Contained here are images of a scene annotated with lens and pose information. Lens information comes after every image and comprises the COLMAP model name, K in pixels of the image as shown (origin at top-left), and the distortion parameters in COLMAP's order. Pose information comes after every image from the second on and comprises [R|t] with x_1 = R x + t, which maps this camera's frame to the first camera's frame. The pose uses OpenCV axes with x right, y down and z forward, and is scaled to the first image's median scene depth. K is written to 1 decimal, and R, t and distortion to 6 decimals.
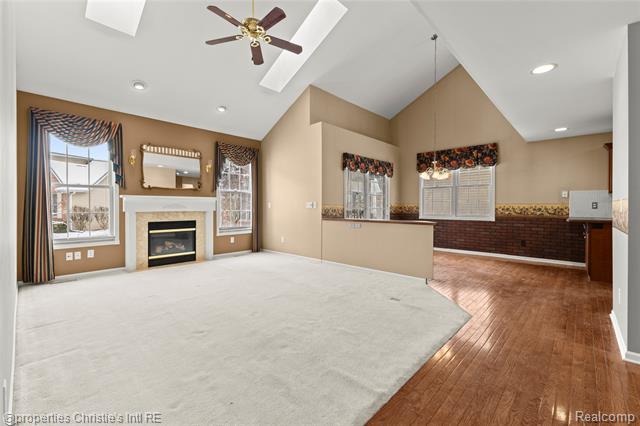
lens RADIAL K [[276.3, 0, 319.1], [0, 276.3, 206.6], [0, 0, 1]] dist [0.008597, -0.001420]
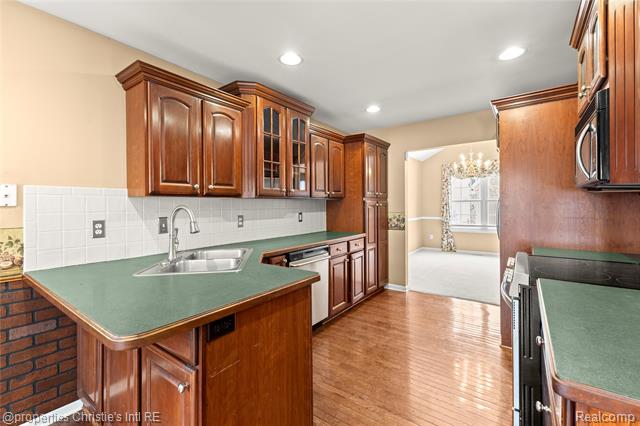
lens RADIAL K [[276.3, 0, 319.9], [0, 276.3, 206.8], [0, 0, 1]] dist [0.008597, -0.001420]
pose [[-0.122111, -0.004164, 0.992508, 0.558596], [0.013612, 0.999890, 0.005870, -0.028639], [-0.992423, 0.014227, -0.122041, 0.710073]]
